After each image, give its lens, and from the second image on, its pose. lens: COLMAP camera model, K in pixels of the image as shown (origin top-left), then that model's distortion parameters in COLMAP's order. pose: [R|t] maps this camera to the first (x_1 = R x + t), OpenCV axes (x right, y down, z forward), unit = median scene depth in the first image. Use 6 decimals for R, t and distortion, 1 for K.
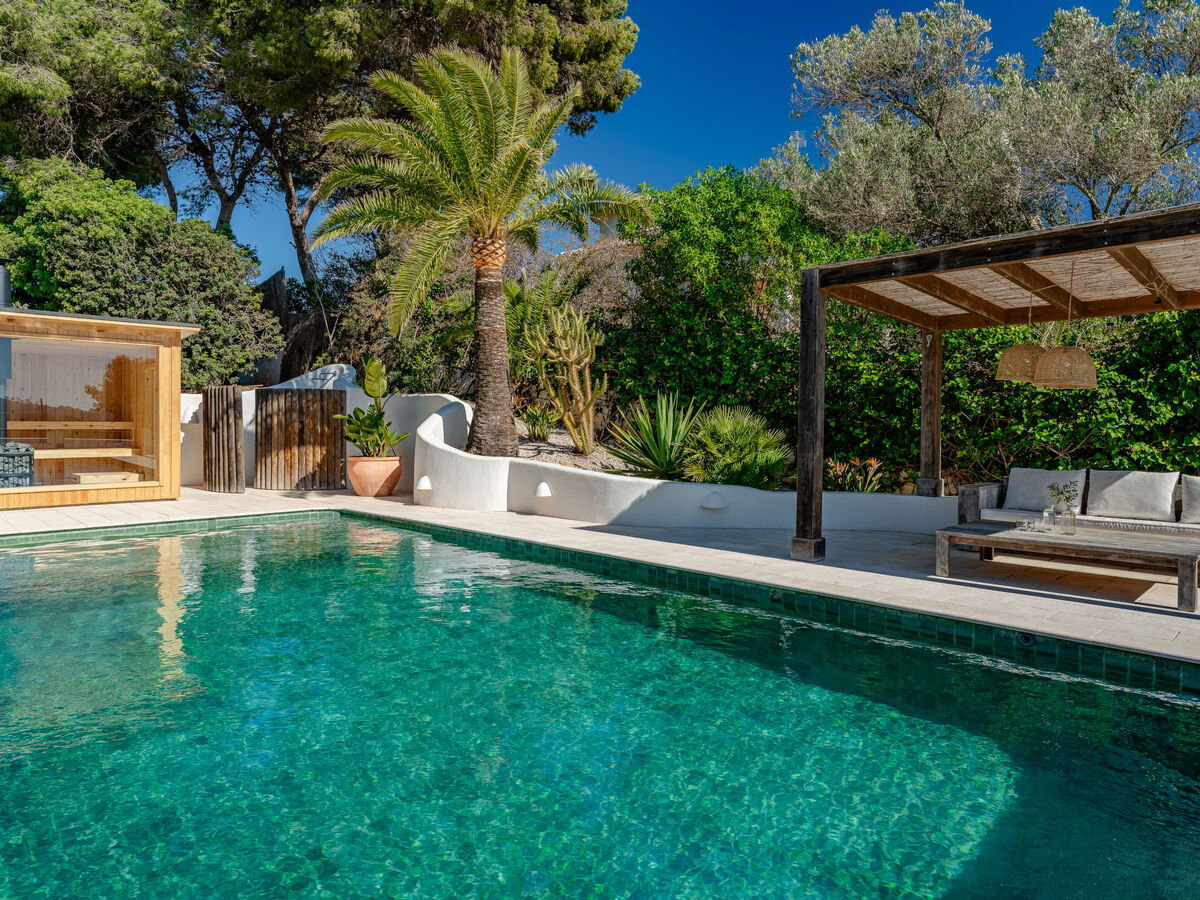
lens RADIAL K [[724.2, 0, 610.9], [0, 724.2, 440.8], [0, 0, 1]] dist [-0.008323, 0.005520]
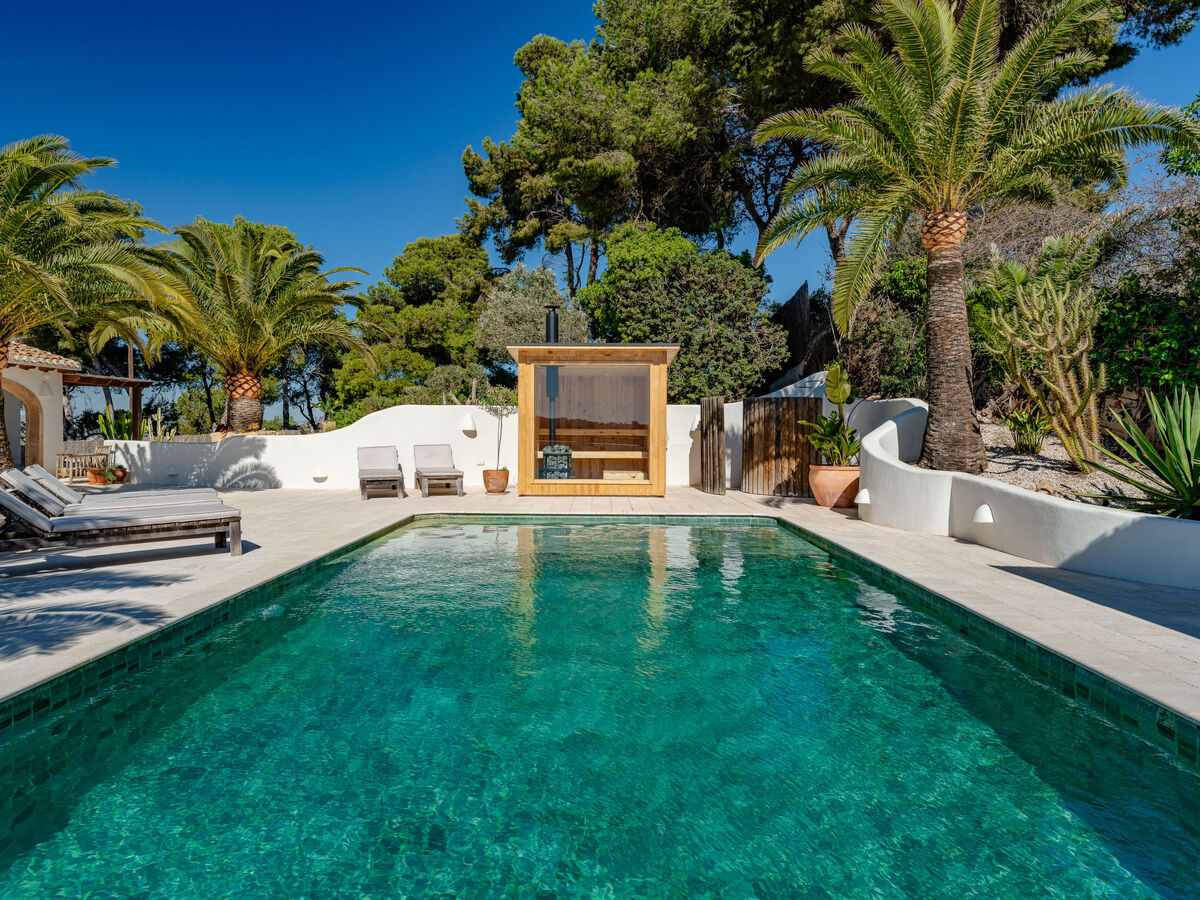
lens RADIAL K [[724.2, 0, 607.0], [0, 724.2, 448.9], [0, 0, 1]] dist [-0.008323, 0.005520]
pose [[0.706030, 0.018666, -0.707936, 0.127725], [-0.018859, 0.999794, 0.007553, -0.001997], [0.707931, 0.008018, 0.706236, 0.102080]]
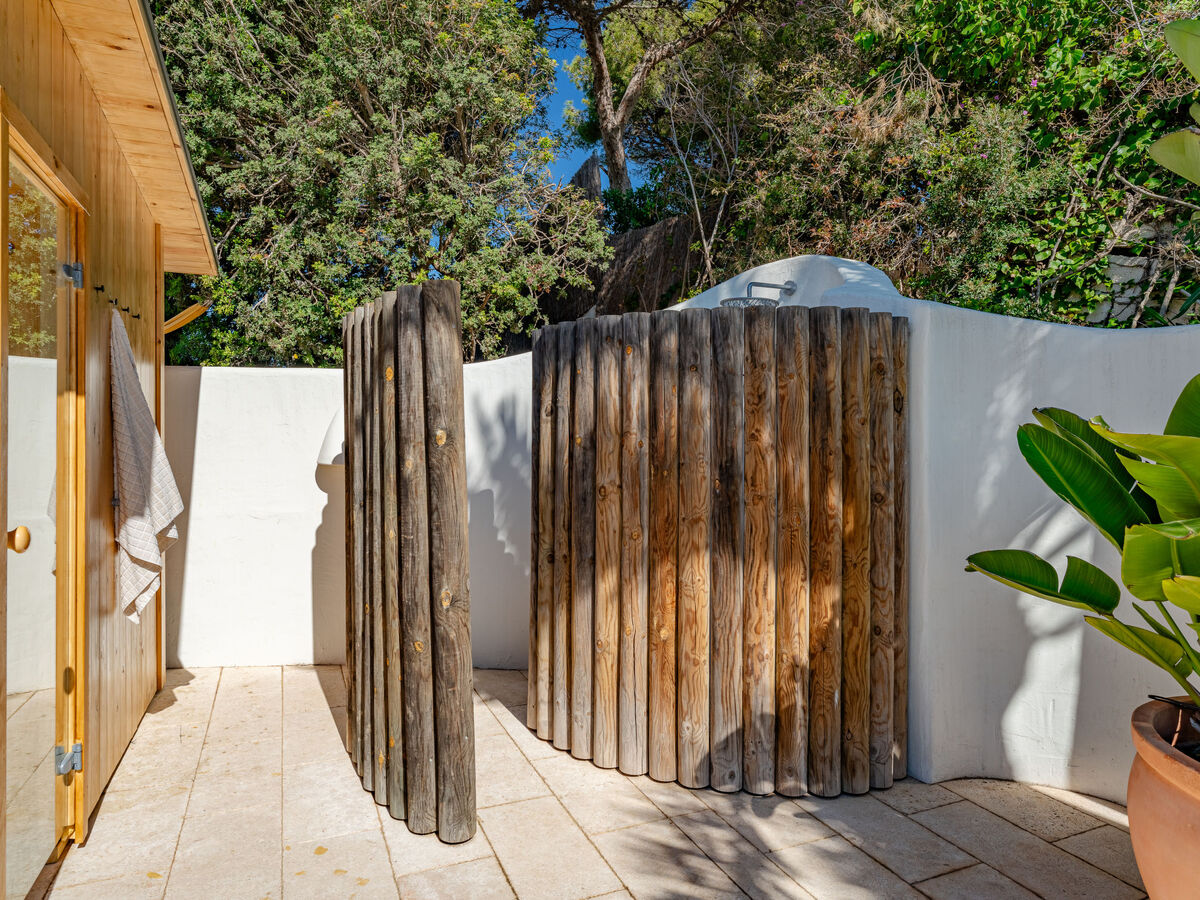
lens RADIAL K [[724.2, 0, 598.6], [0, 724.2, 448.2], [0, 0, 1]] dist [-0.008323, 0.005520]
pose [[0.924871, -0.001794, -0.380276, -0.381229], [-0.005743, 0.999809, -0.018684, -0.027182], [0.380237, 0.019465, 0.924684, 0.788967]]
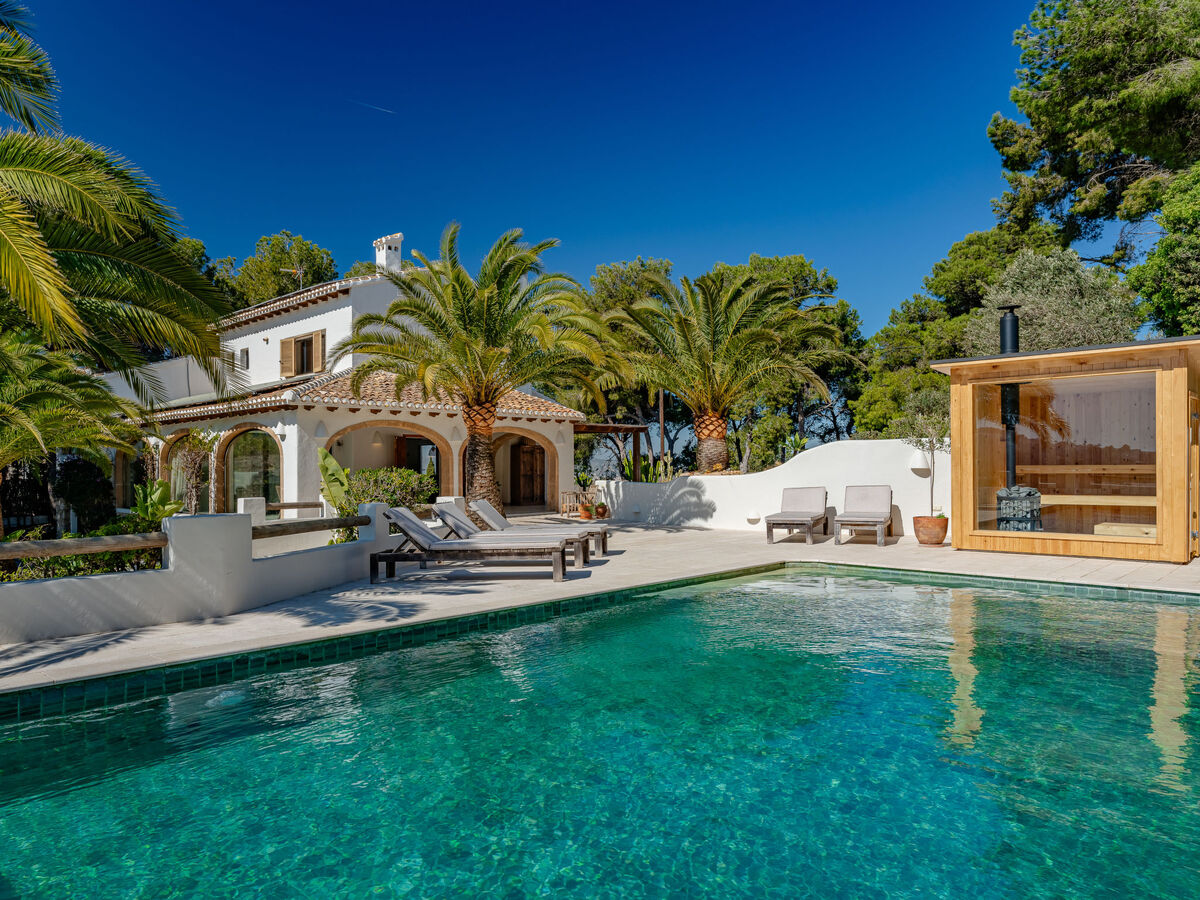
lens RADIAL K [[832.2, 0, 561.9], [0, 832.2, 460.4], [0, 0, 1]] dist [-0.013894, 0.015513]
pose [[-0.000054, -0.014490, -0.999895, 0.249001], [-0.016268, 0.999763, -0.014487, -0.005394], [0.999868, 0.016266, -0.000290, 0.282579]]
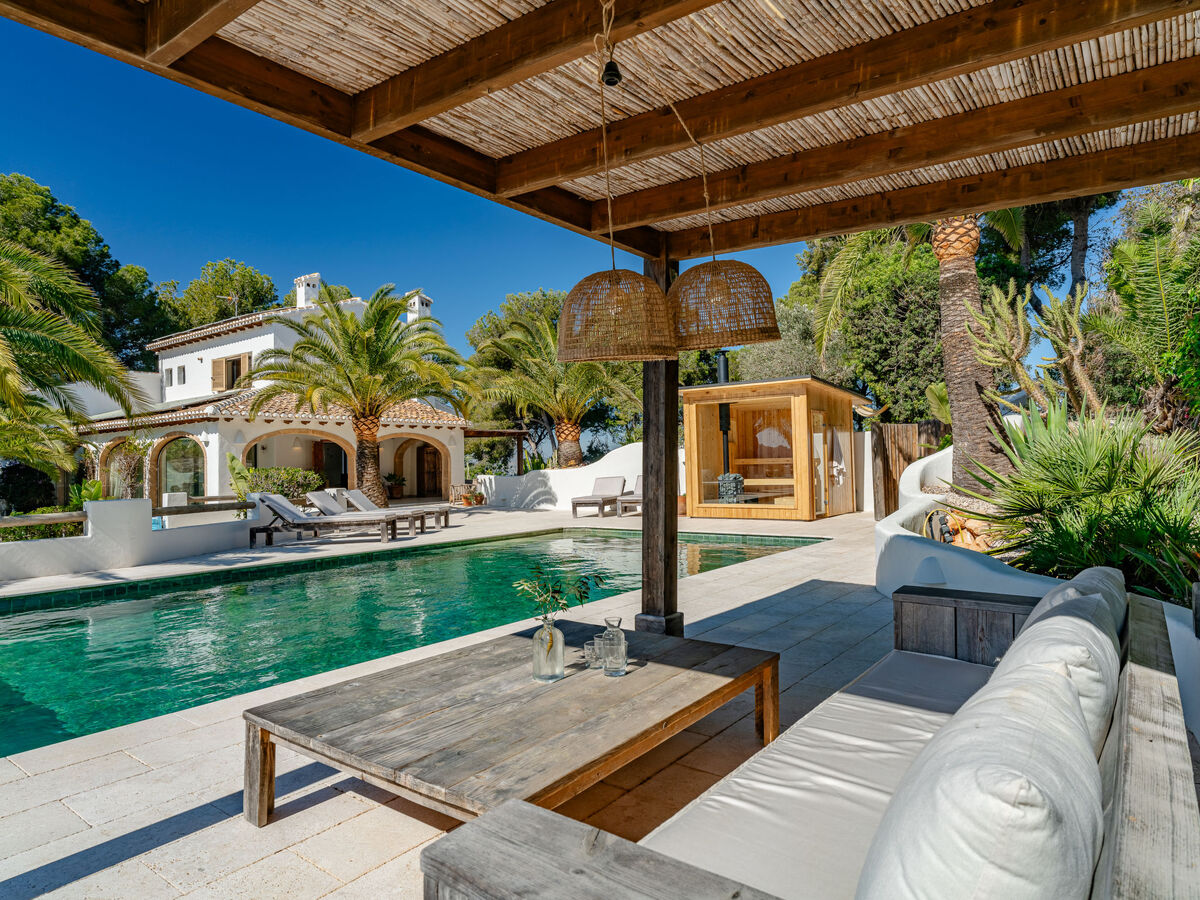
lens RADIAL K [[724.2, 0, 601.0], [0, 724.2, 440.8], [0, 0, 1]] dist [-0.008323, 0.005520]
pose [[0.148048, -0.039790, -0.988179, 0.456362], [-0.001209, 0.999182, -0.040414, -0.003417], [0.988980, 0.007178, 0.147878, 0.403069]]
